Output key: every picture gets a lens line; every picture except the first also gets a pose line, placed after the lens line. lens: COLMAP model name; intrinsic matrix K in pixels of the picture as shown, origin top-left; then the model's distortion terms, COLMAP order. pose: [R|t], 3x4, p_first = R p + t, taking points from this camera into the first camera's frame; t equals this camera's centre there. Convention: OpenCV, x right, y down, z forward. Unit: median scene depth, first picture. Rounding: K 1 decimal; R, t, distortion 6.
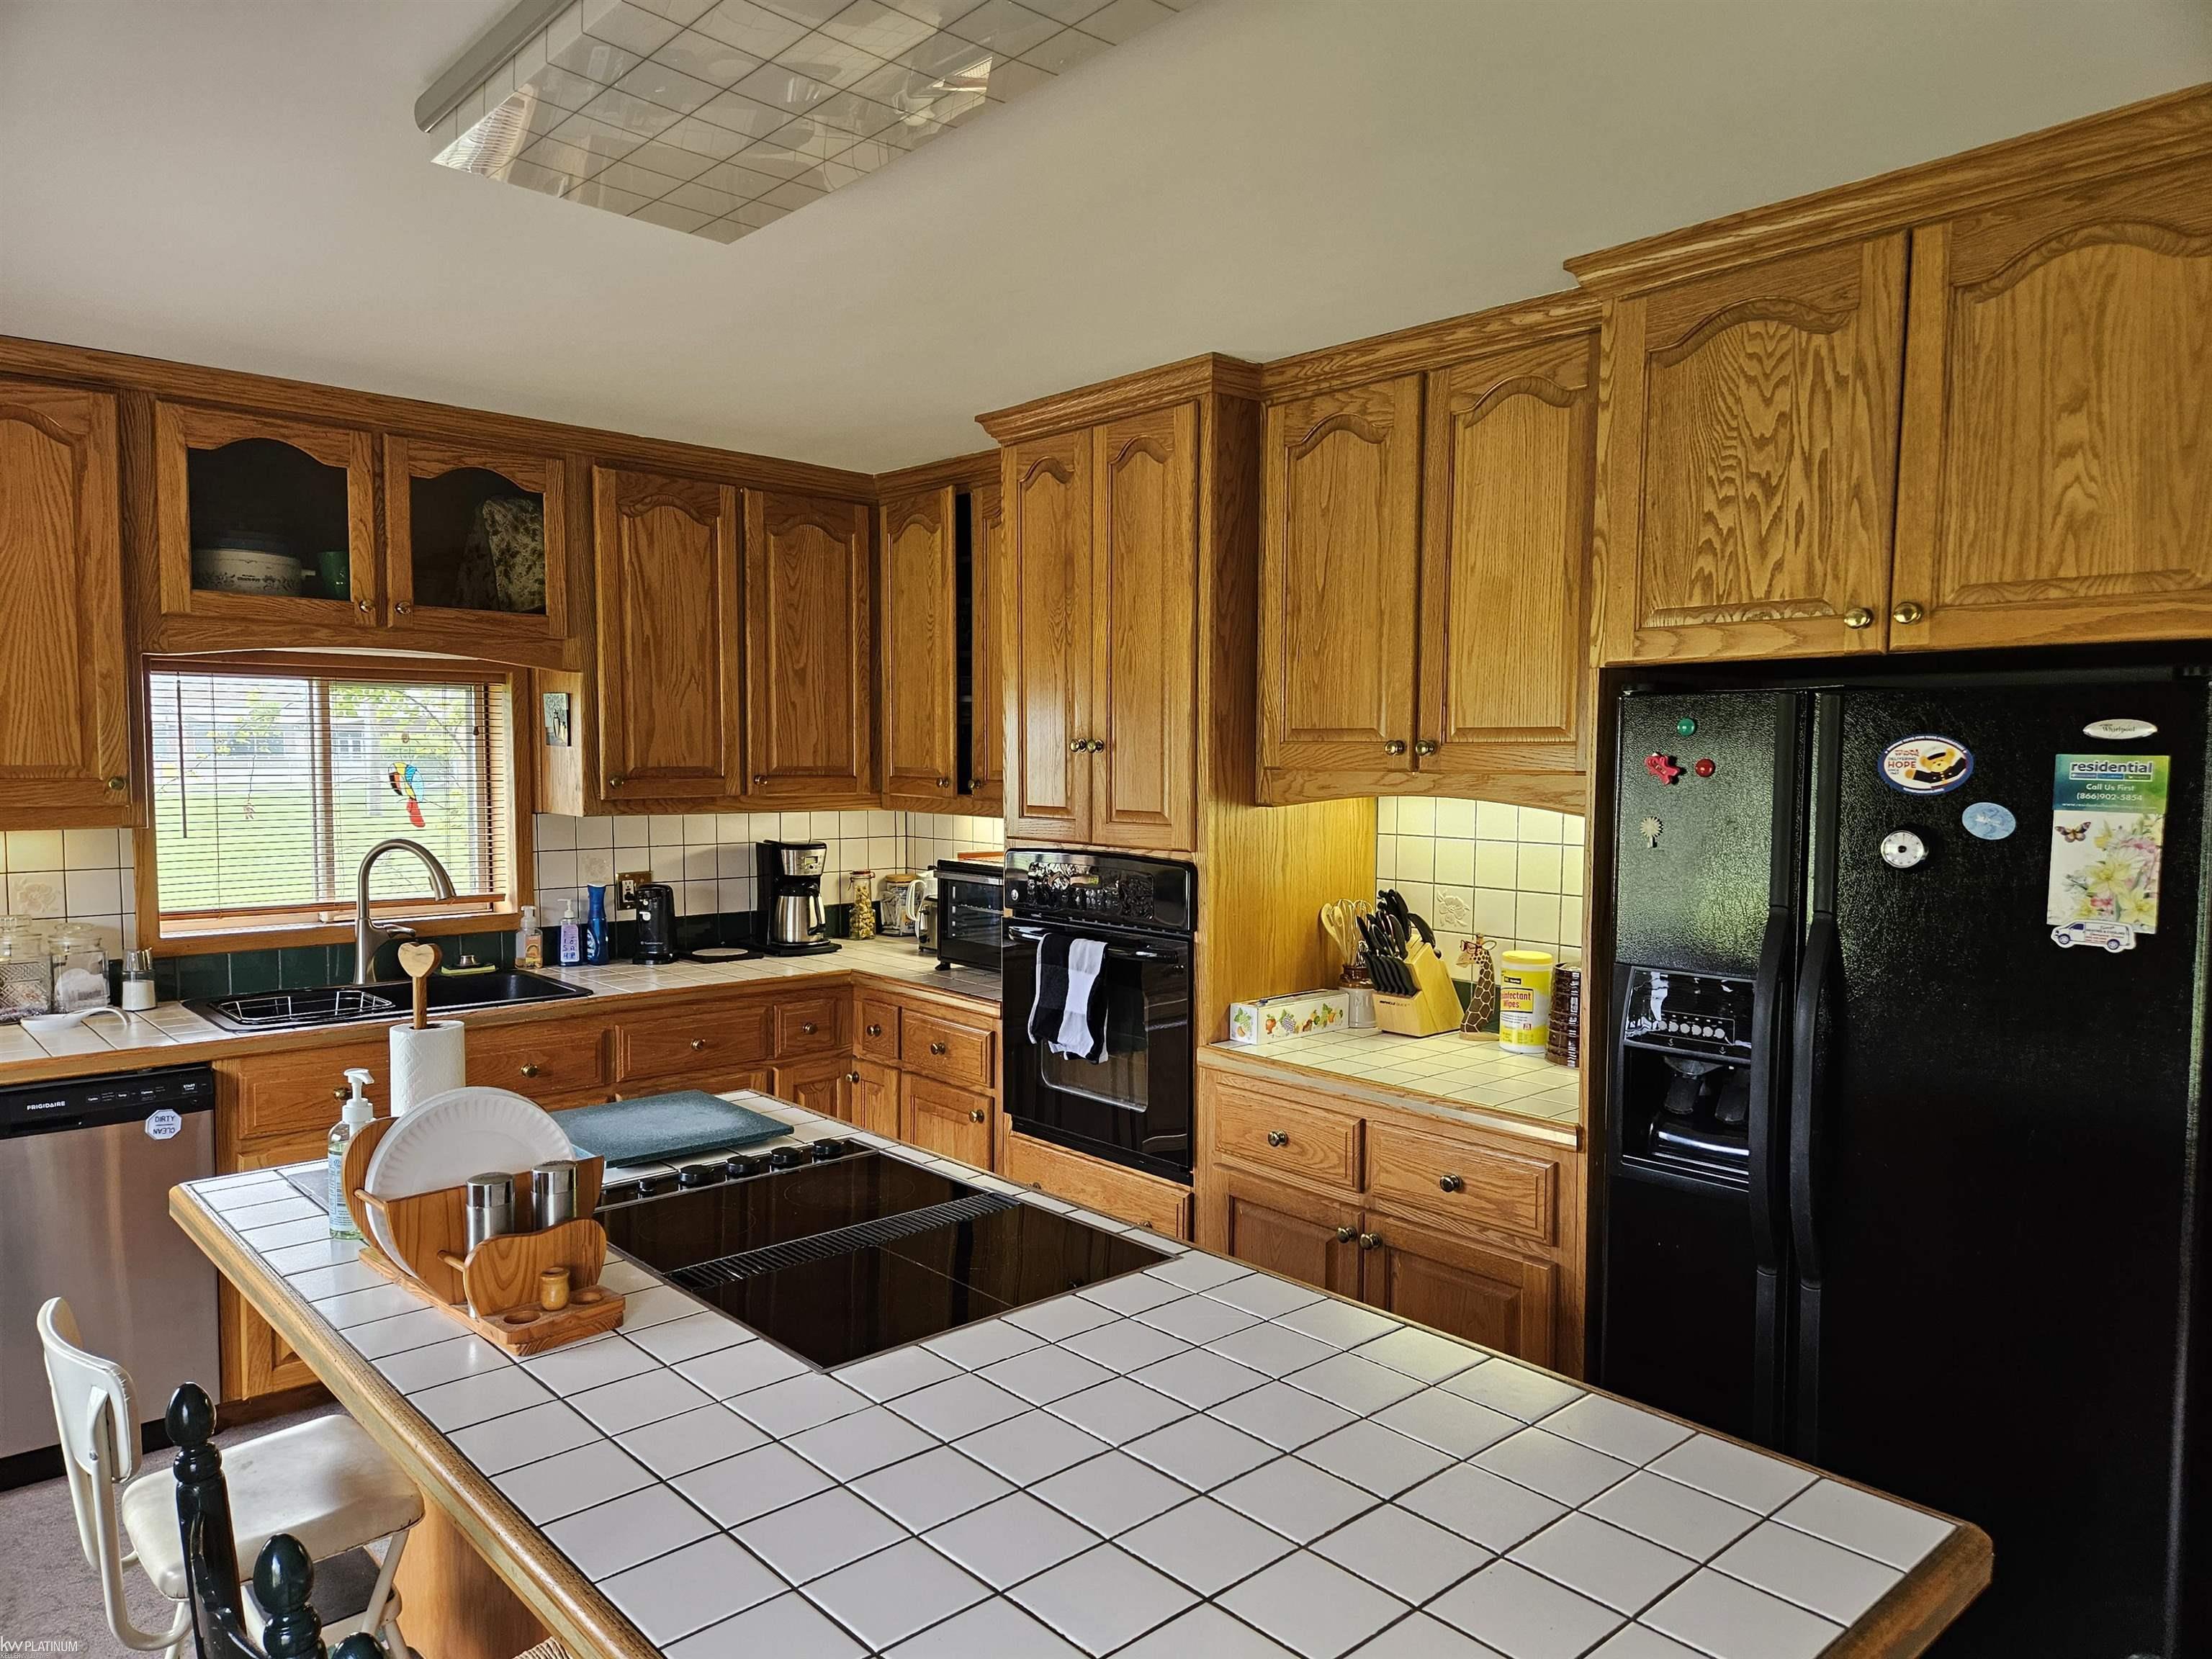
lens RADIAL K [[1490.9, 0, 1110.2], [0, 1490.9, 837.6], [0, 0, 1]] dist [0.031037, -0.000525]
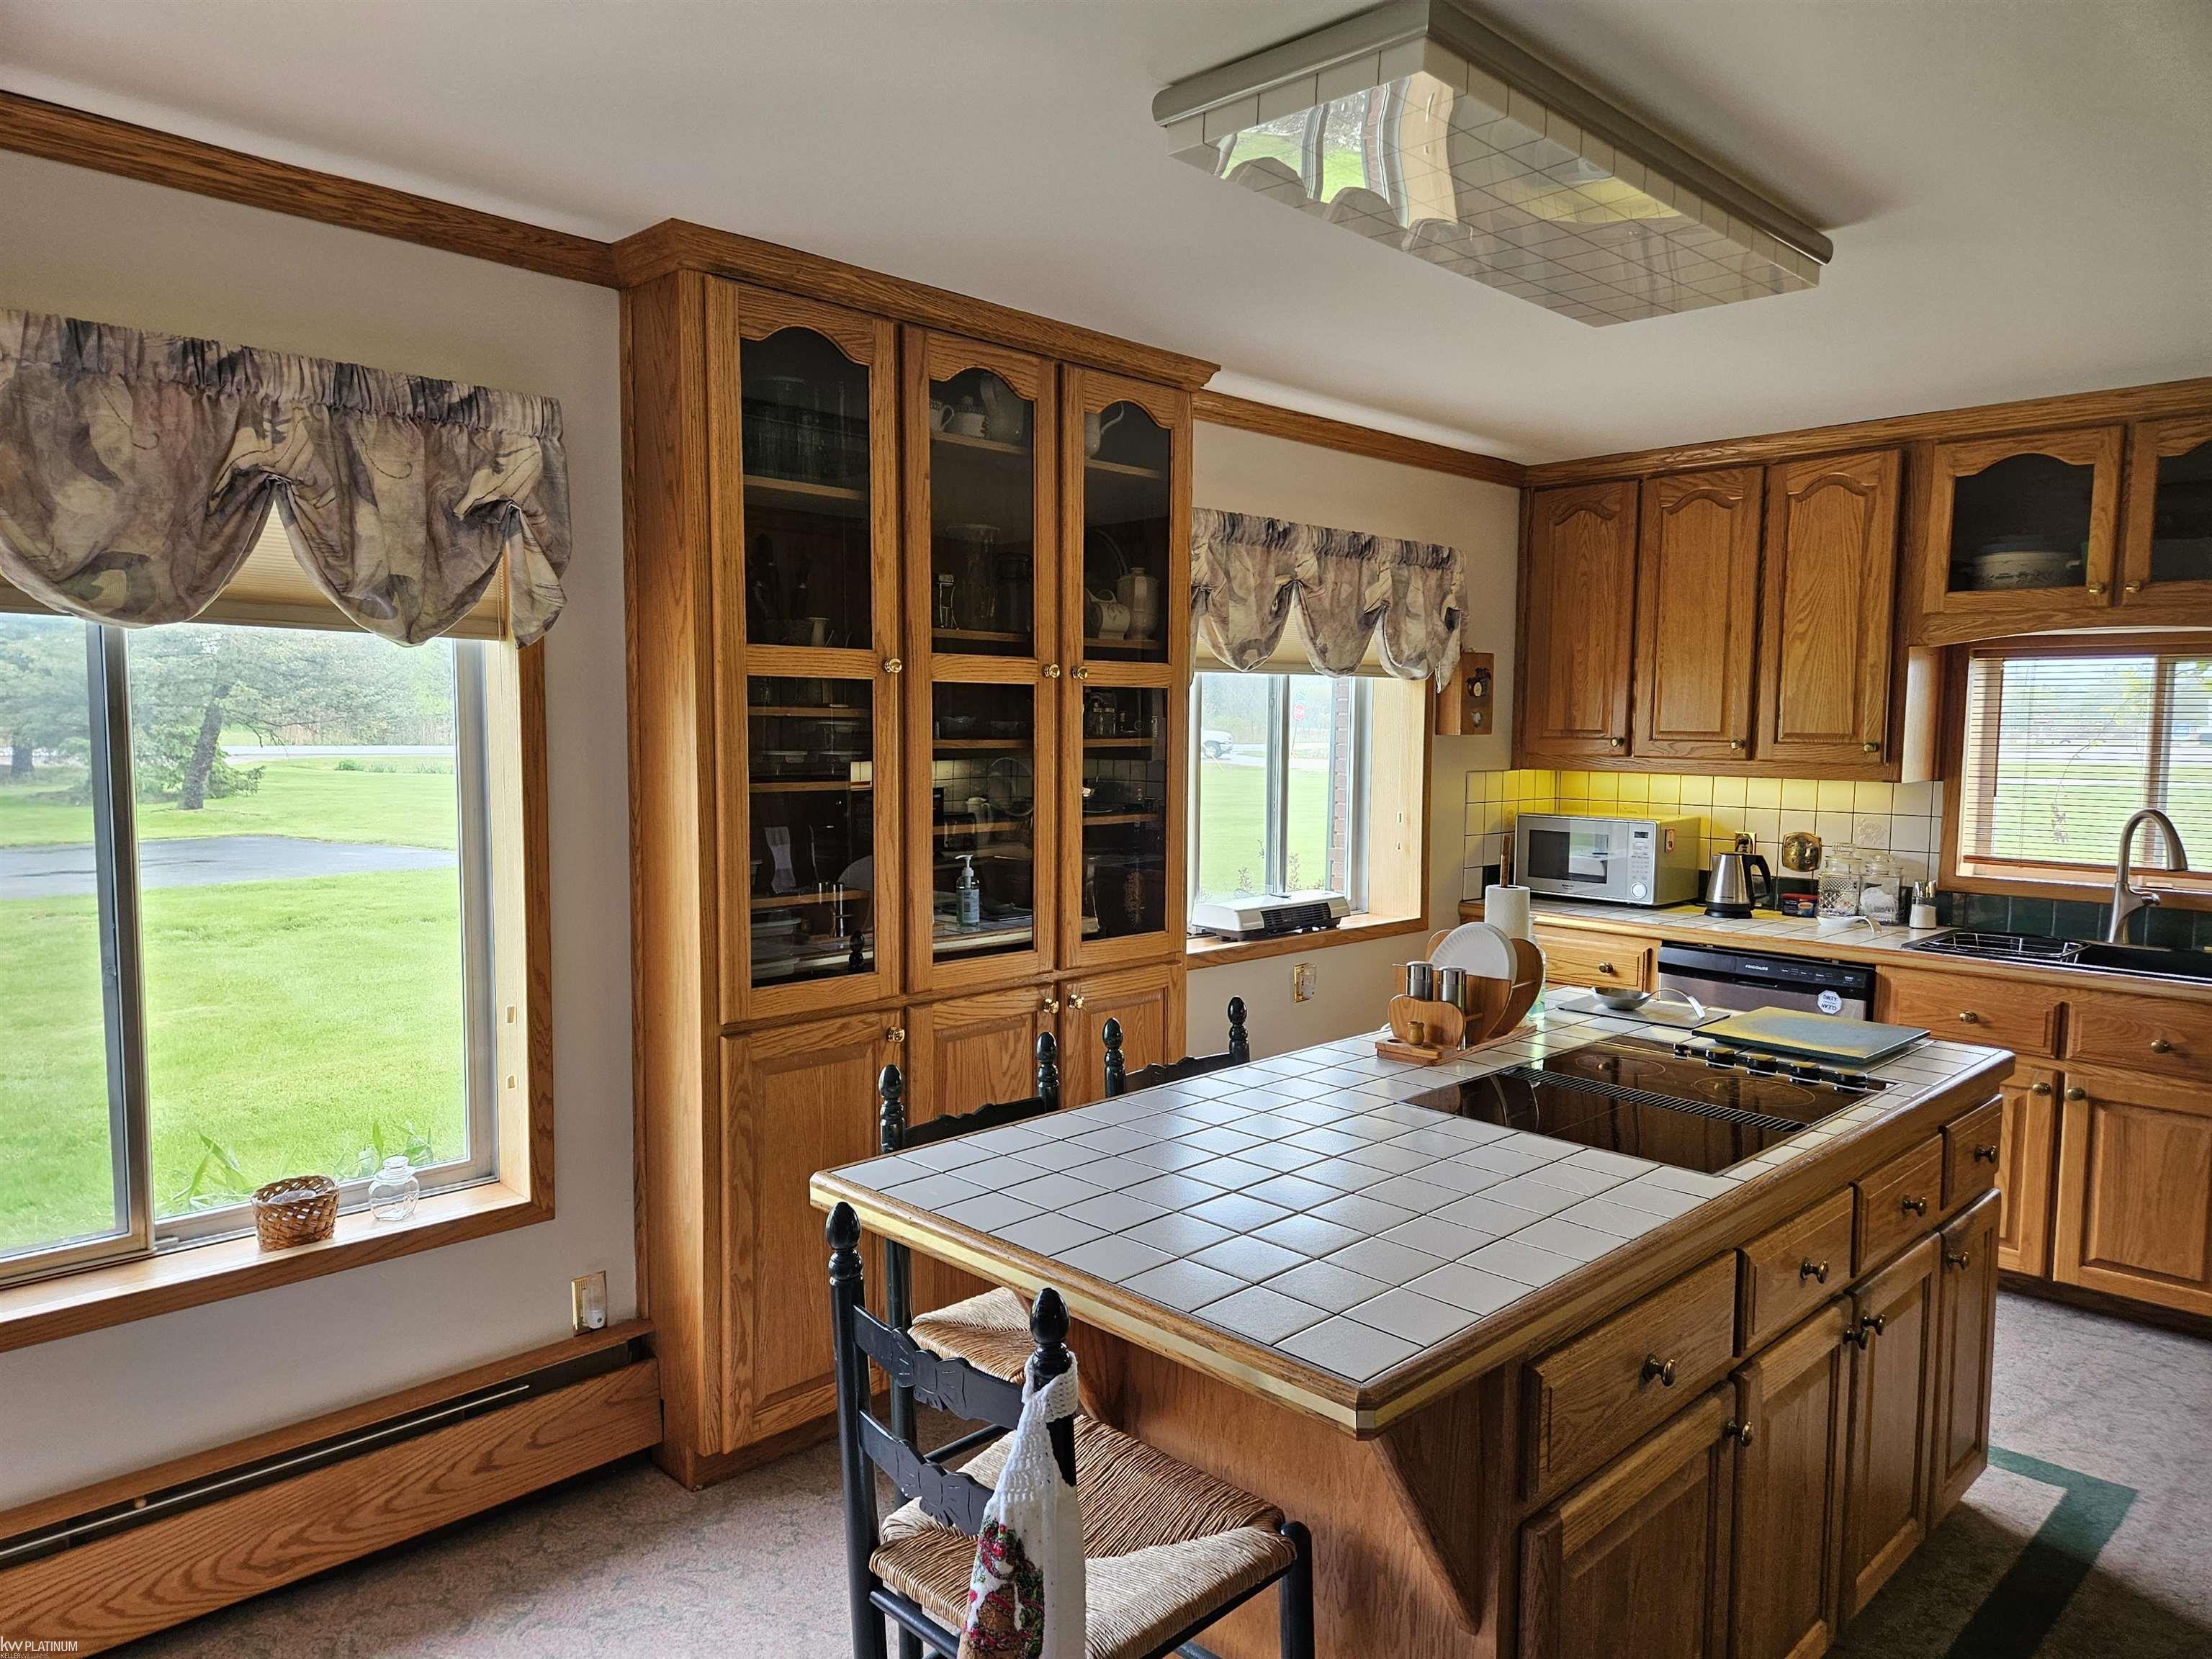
lens RADIAL K [[1490.9, 0, 1109.6], [0, 1490.9, 832.5], [0, 0, 1]] dist [0.031037, -0.000525]
pose [[0.043341, 0.073781, -0.996332, 0.590600], [-0.068419, 0.995147, 0.070717, -0.008672], [0.996715, 0.065103, 0.048179, 0.262284]]
